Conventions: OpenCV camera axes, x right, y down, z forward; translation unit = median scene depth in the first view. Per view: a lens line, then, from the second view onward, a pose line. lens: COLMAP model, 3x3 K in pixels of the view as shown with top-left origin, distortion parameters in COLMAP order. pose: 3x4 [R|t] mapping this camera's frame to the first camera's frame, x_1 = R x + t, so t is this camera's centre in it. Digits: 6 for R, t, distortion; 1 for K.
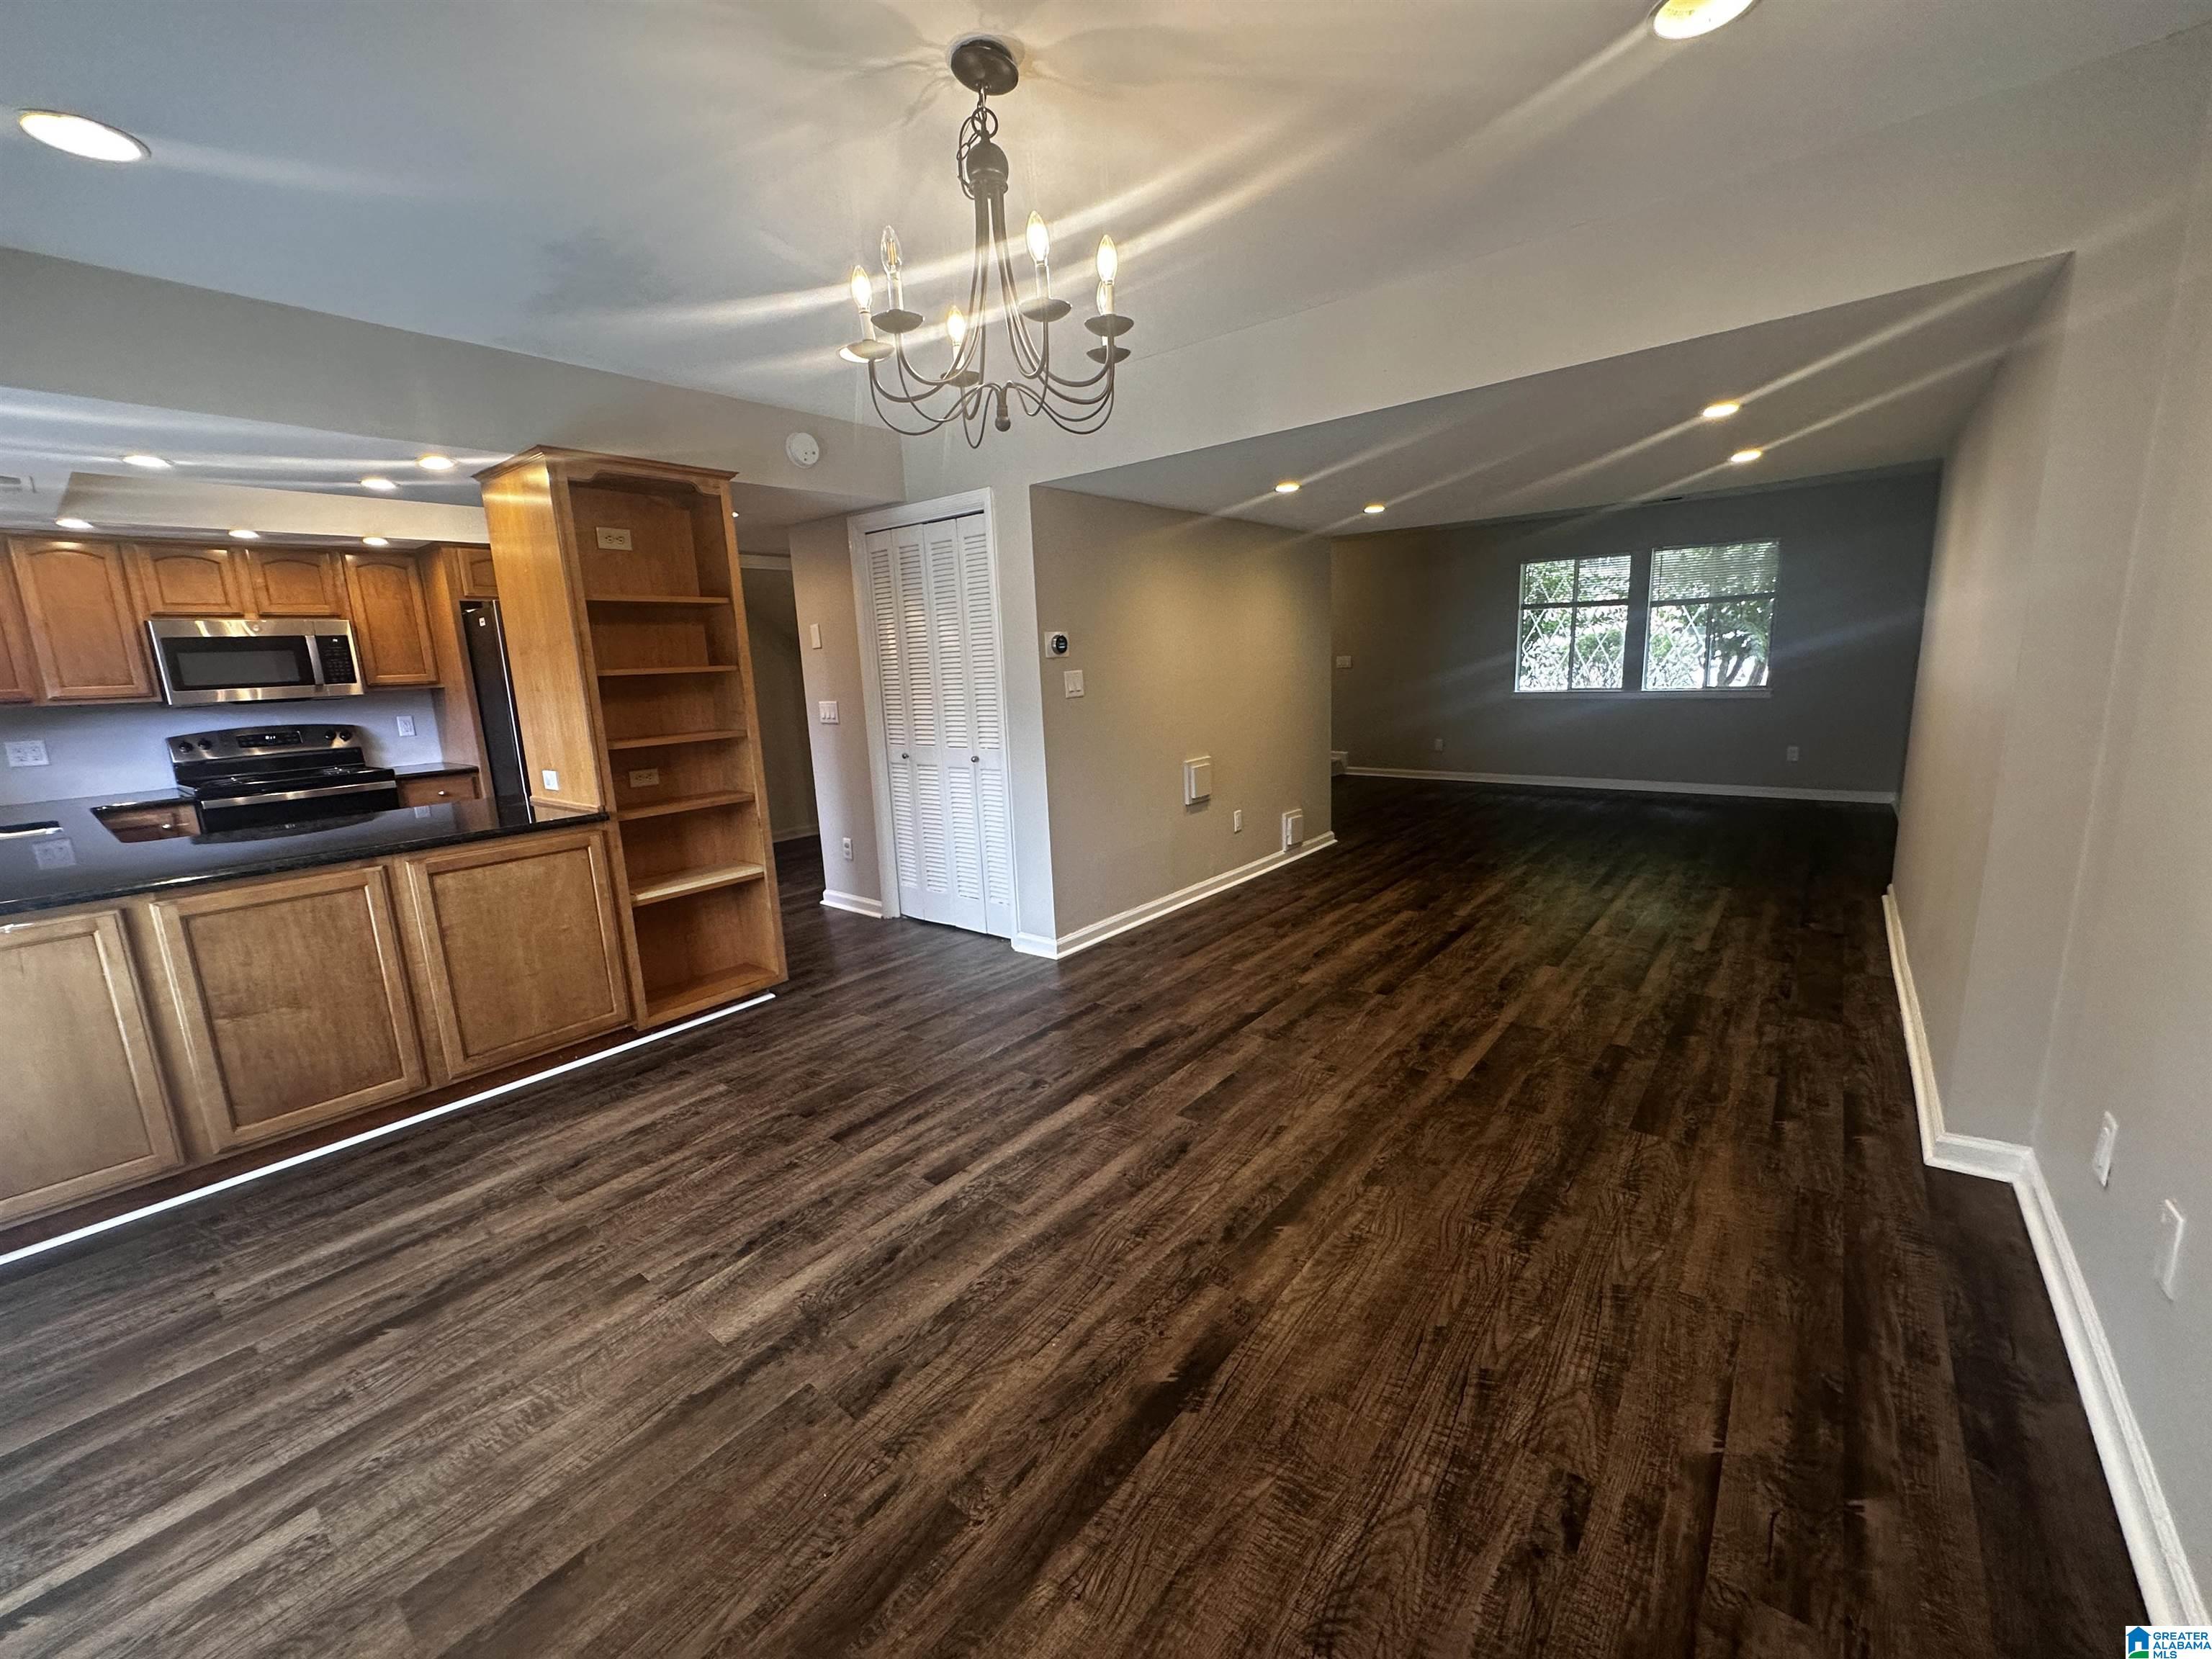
lens RADIAL K [[882.7, 0, 1106.0], [0, 882.7, 829.5], [0, 0, 1]] dist [-0.002217, 0.000146]
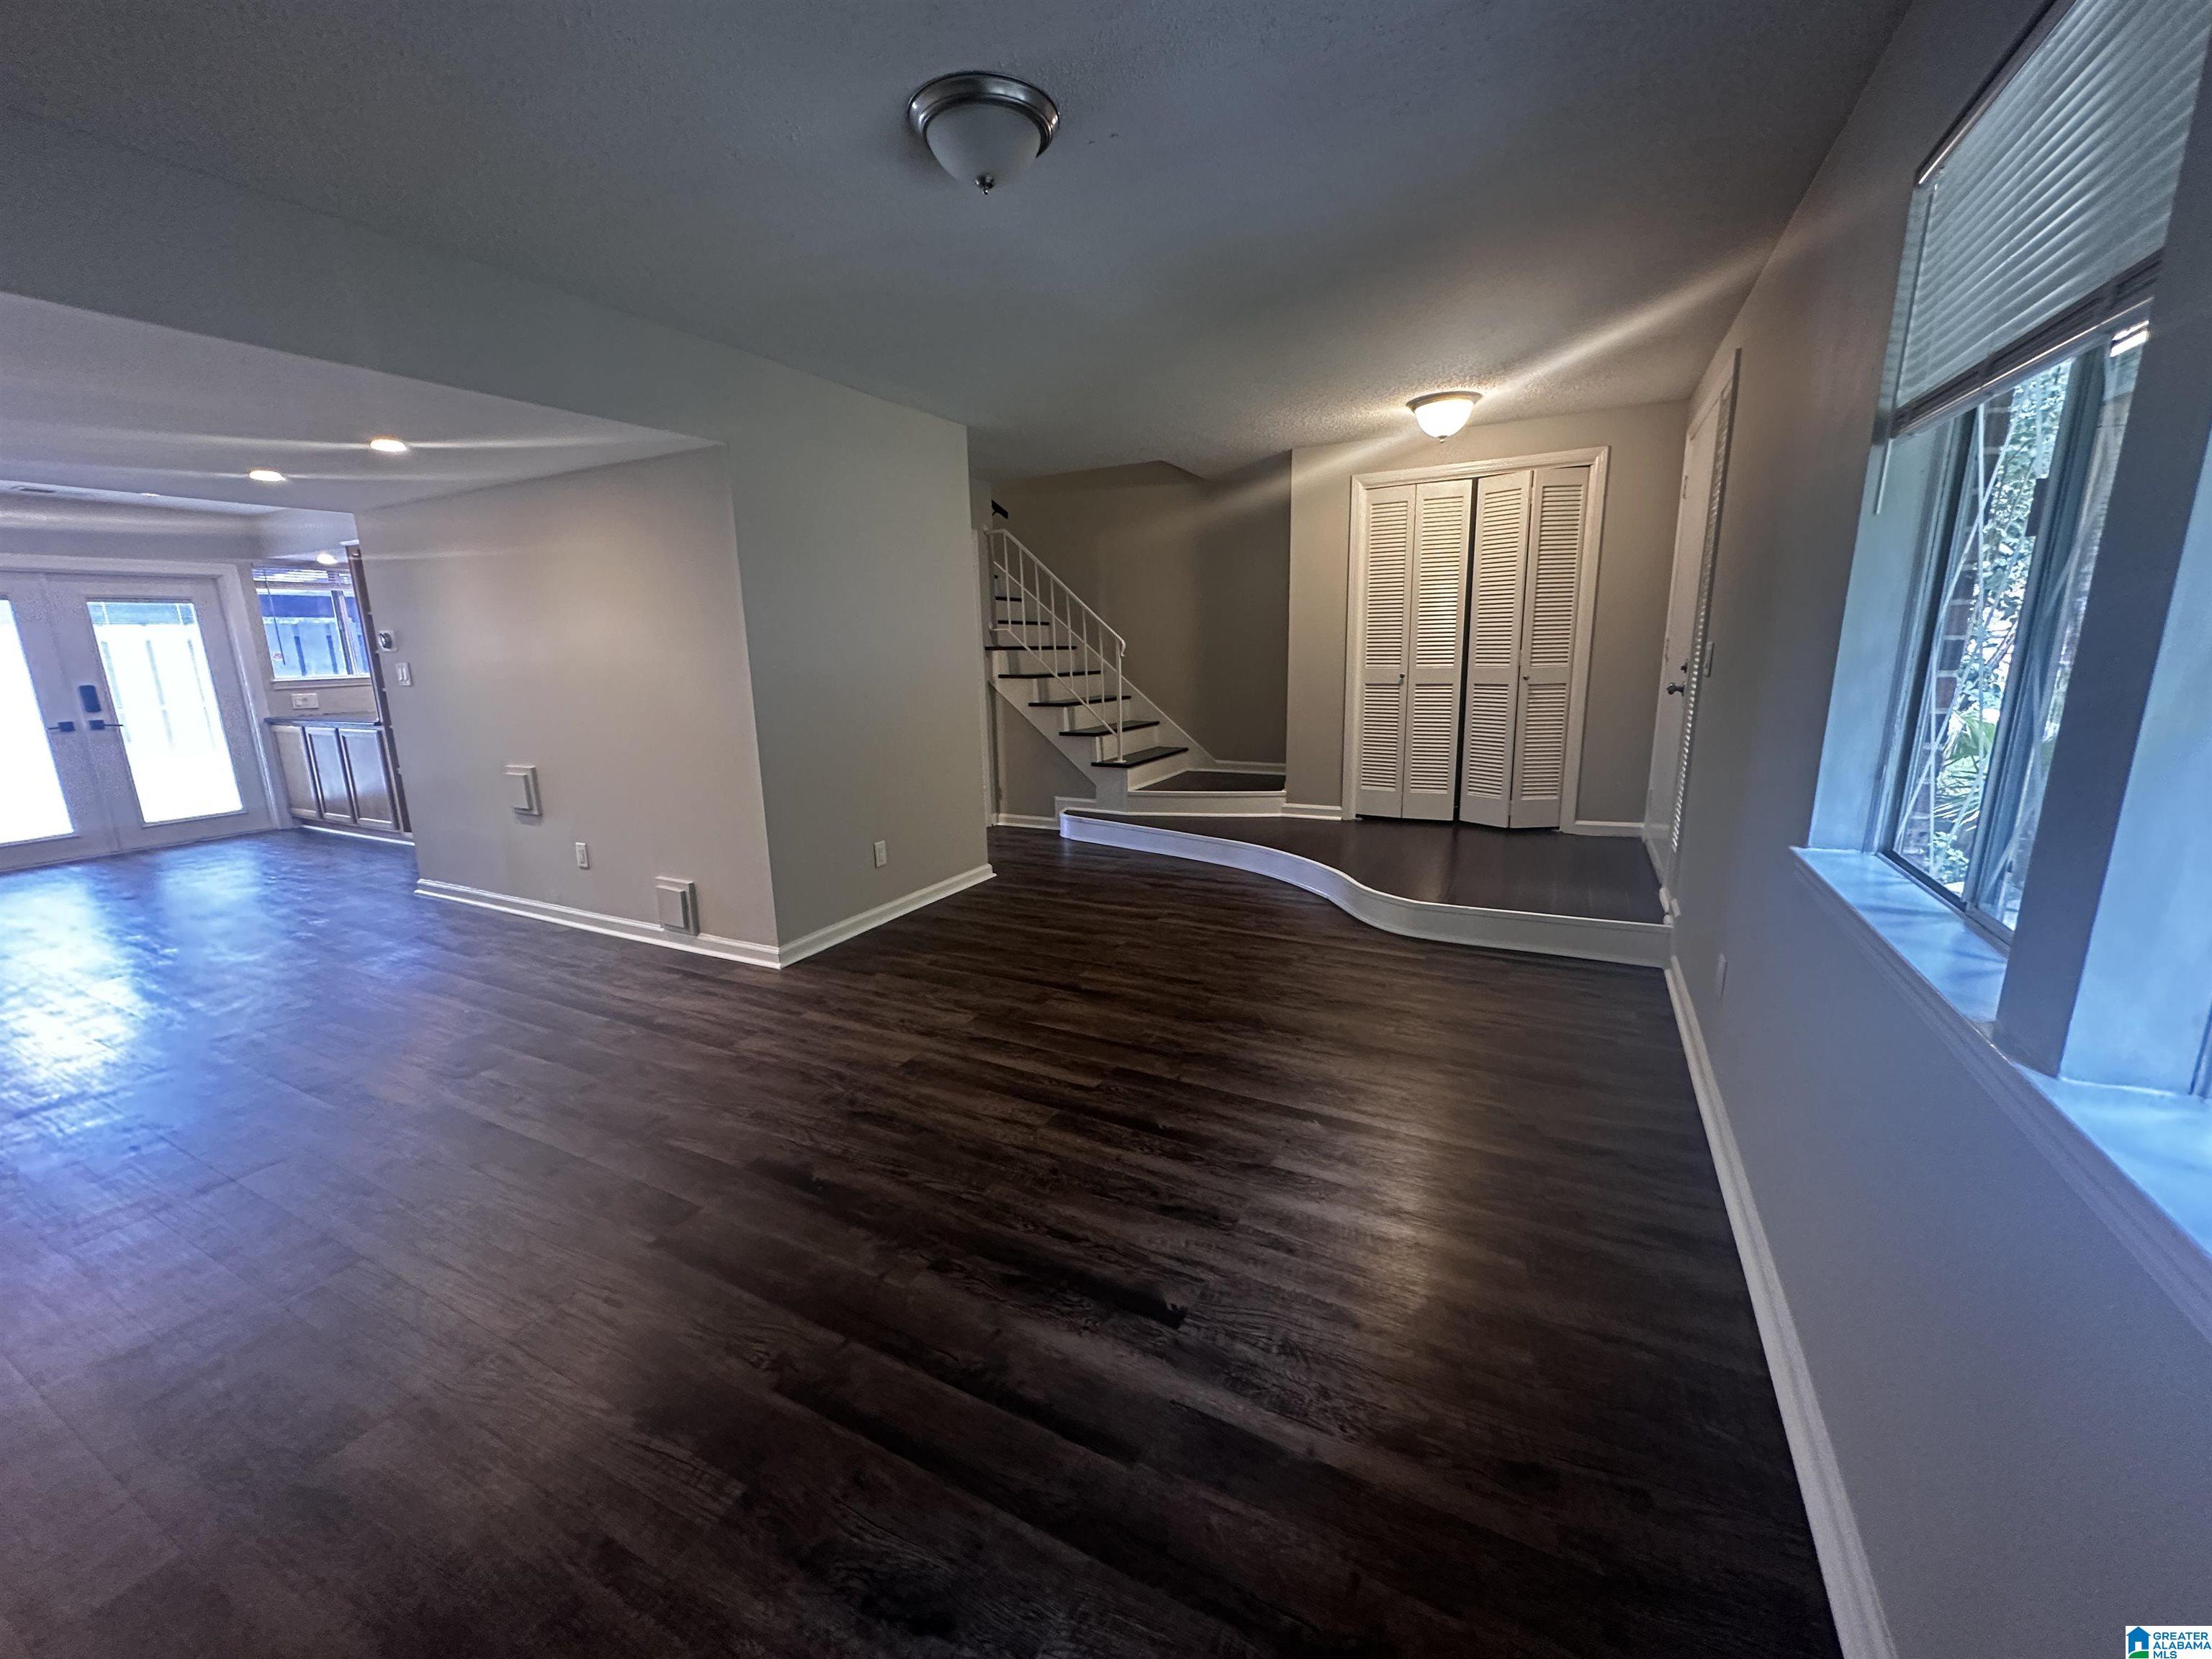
lens RADIAL K [[882.7, 0, 1106.0], [0, 882.7, 829.5], [0, 0, 1]] dist [-0.002217, 0.000146]
pose [[0.202742, 0.240594, -0.949216, 1.437037], [-0.173760, 0.962803, 0.206925, -0.407511], [0.963692, 0.122984, 0.237006, 1.817340]]
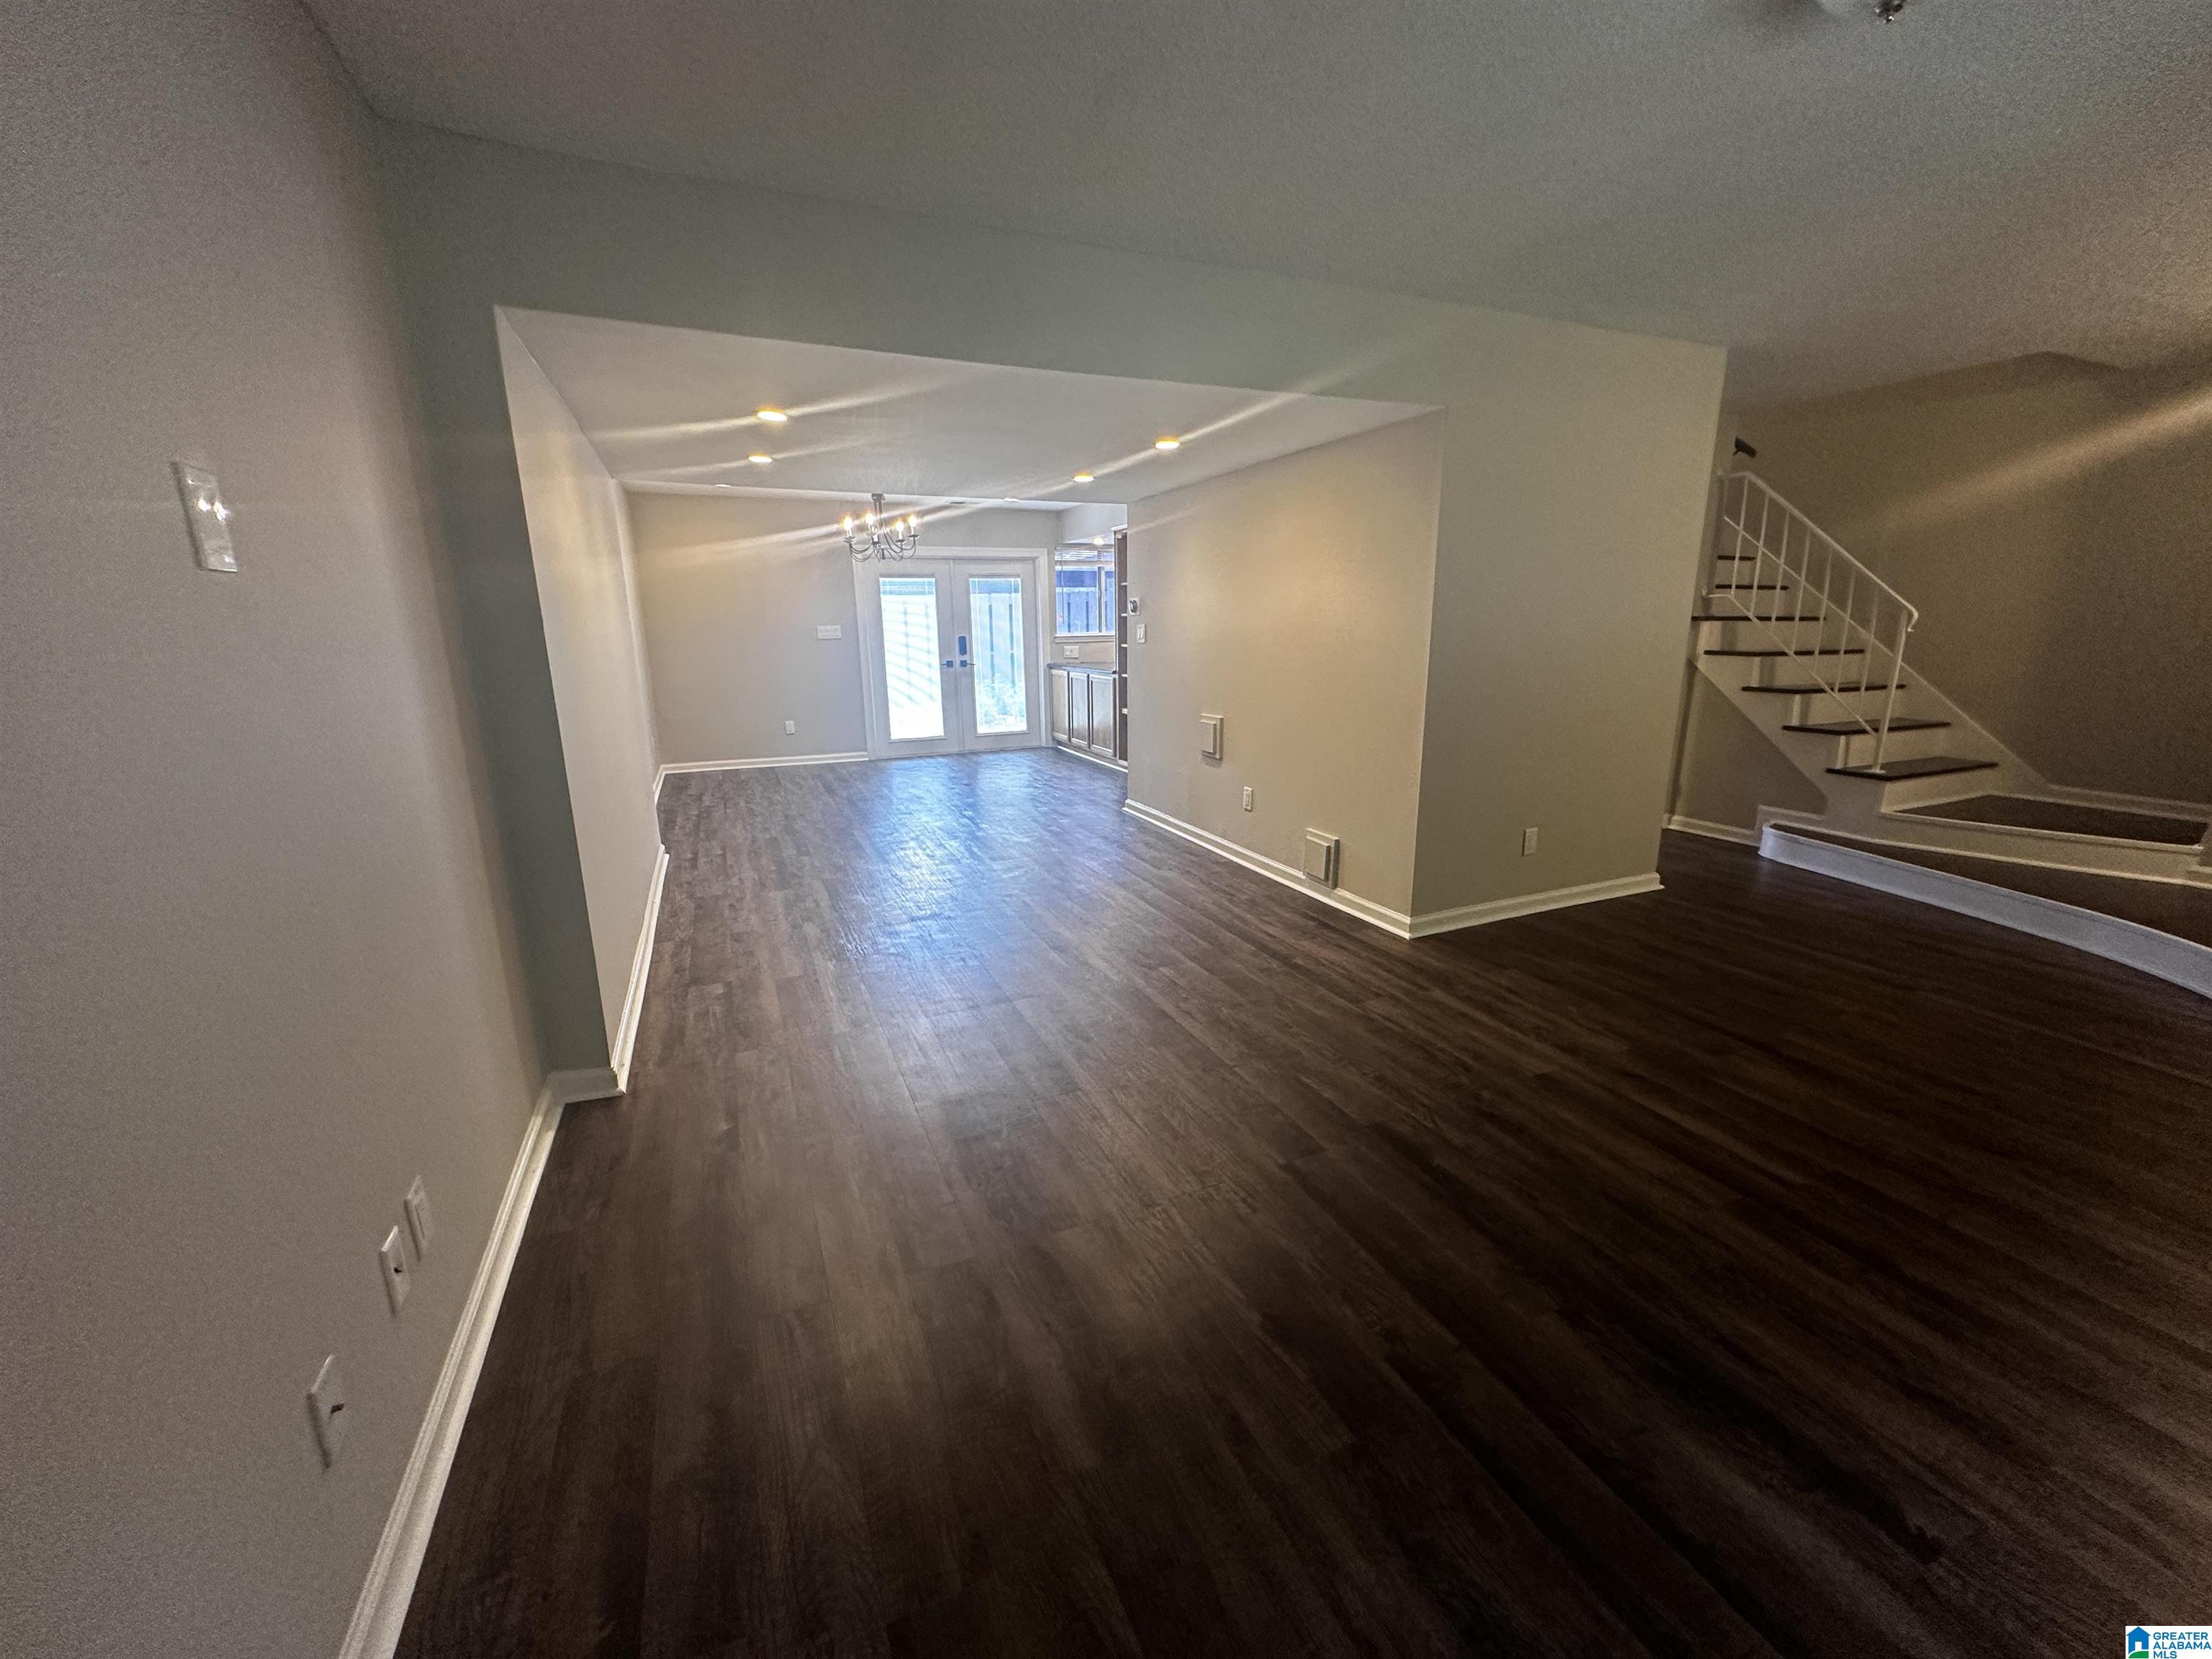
lens RADIAL K [[882.7, 0, 1106.0], [0, 882.7, 829.5], [0, 0, 1]] dist [-0.002217, 0.000146]
pose [[-0.459692, 0.252215, -0.851511, 1.424858], [-0.138489, 0.926735, 0.349260, -0.398089], [0.877214, 0.278477, -0.391084, 1.749717]]
